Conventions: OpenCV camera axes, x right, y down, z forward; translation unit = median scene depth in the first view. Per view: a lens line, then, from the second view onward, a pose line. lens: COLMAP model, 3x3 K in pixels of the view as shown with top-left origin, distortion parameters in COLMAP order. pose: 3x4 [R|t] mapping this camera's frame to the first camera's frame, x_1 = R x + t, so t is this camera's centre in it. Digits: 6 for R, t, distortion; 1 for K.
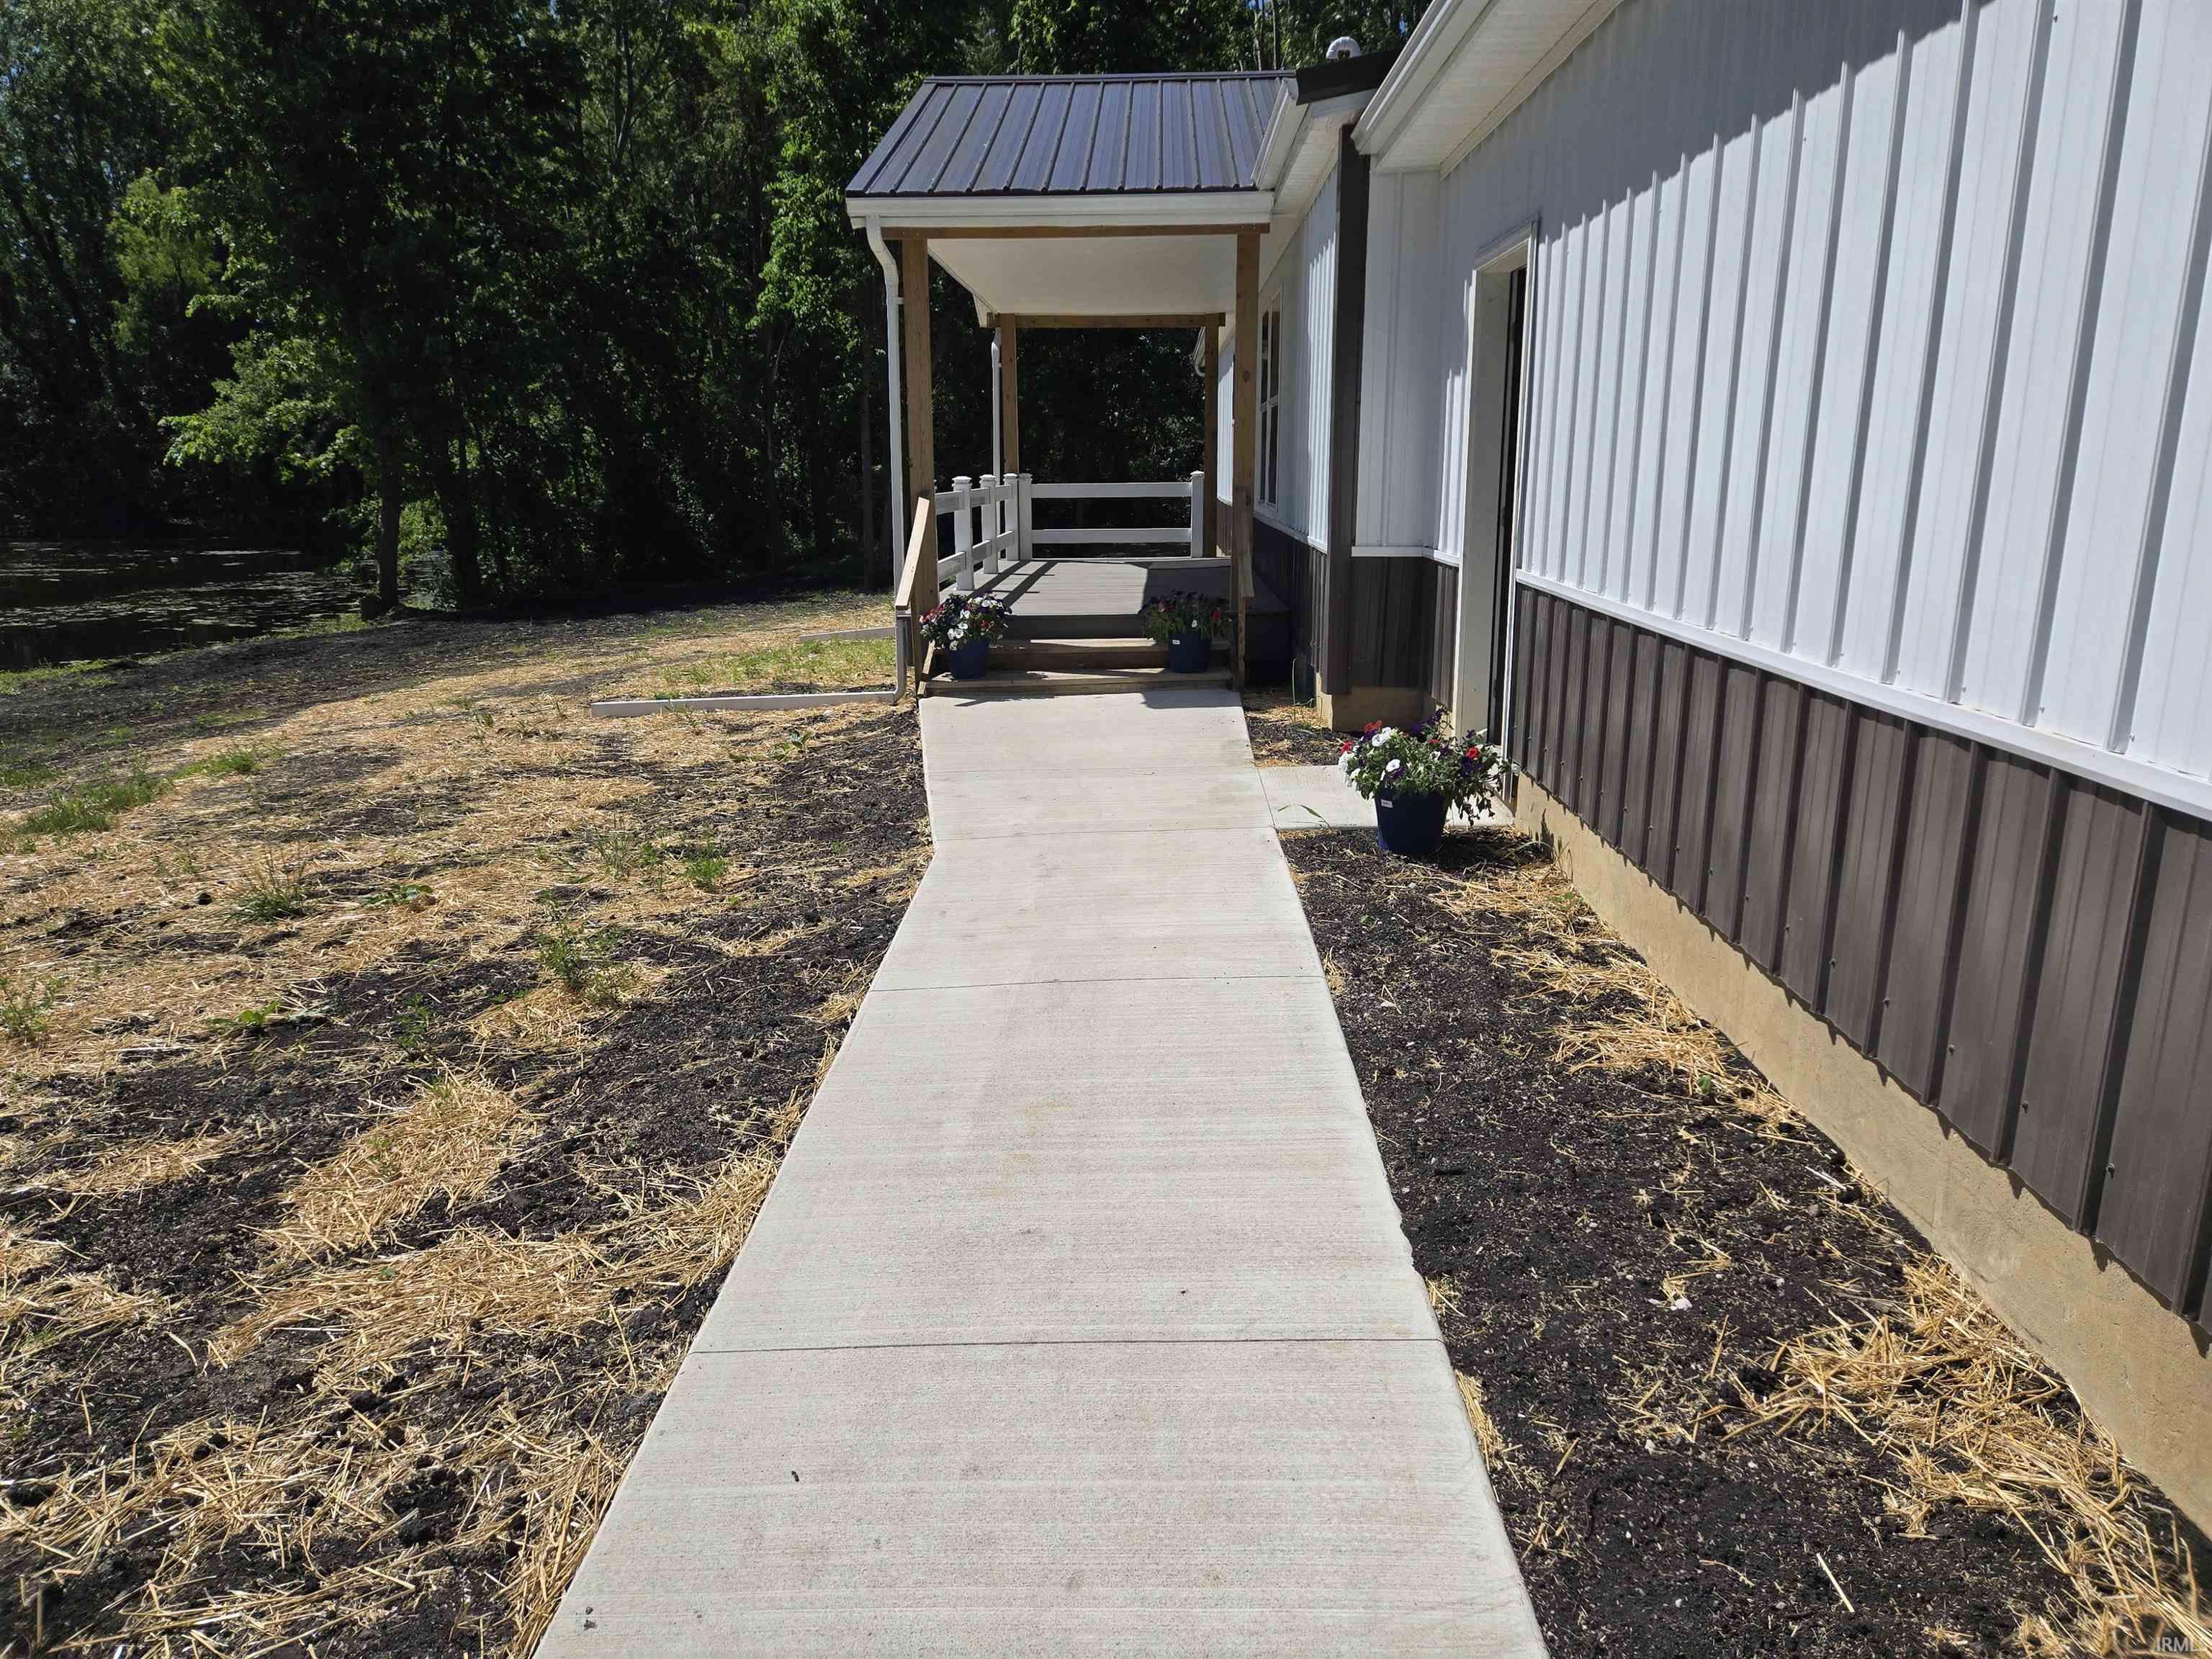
lens RADIAL K [[1487.4, 0, 1098.8], [0, 1487.4, 822.3], [0, 0, 1]] dist [0.043622, -0.014744]
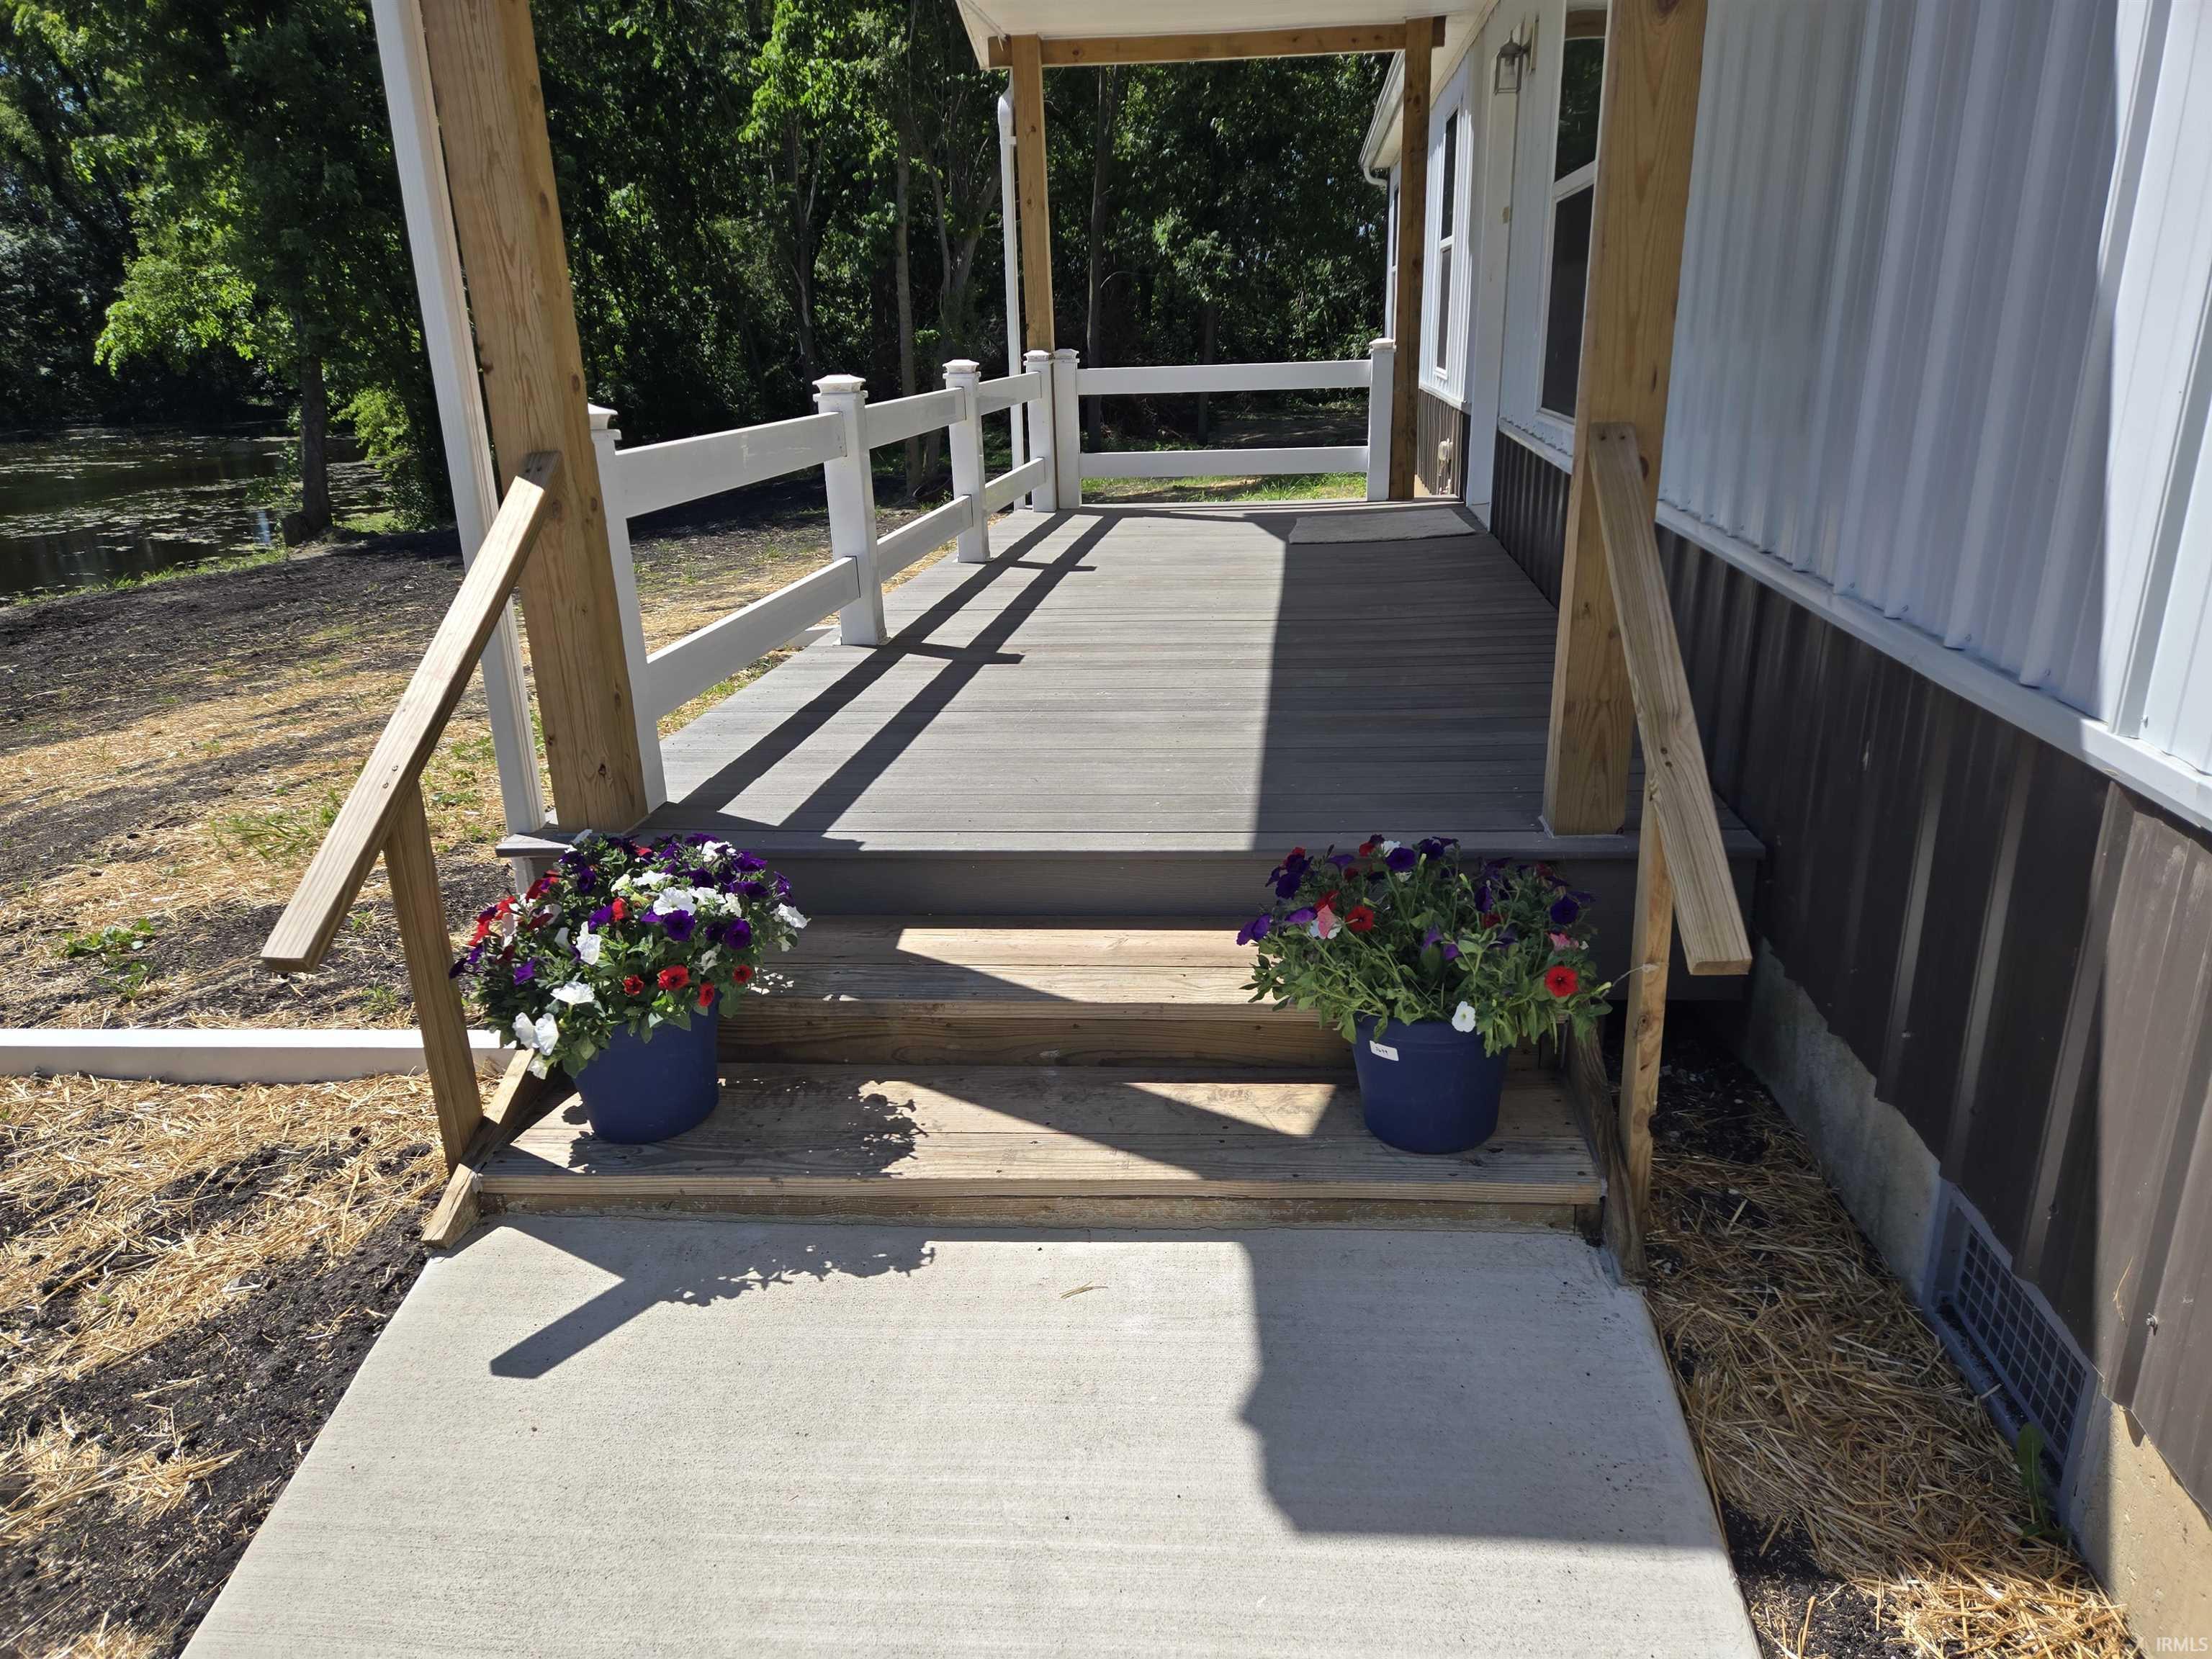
lens RADIAL K [[1487.4, 0, 1126.3], [0, 1487.4, 843.5], [0, 0, 1]] dist [0.043622, -0.014744]
pose [[0.996994, 0.004654, -0.077338, 0.016029], [0.003204, 0.994865, 0.101165, -0.108760], [0.077412, -0.101108, 0.991859, 0.437856]]
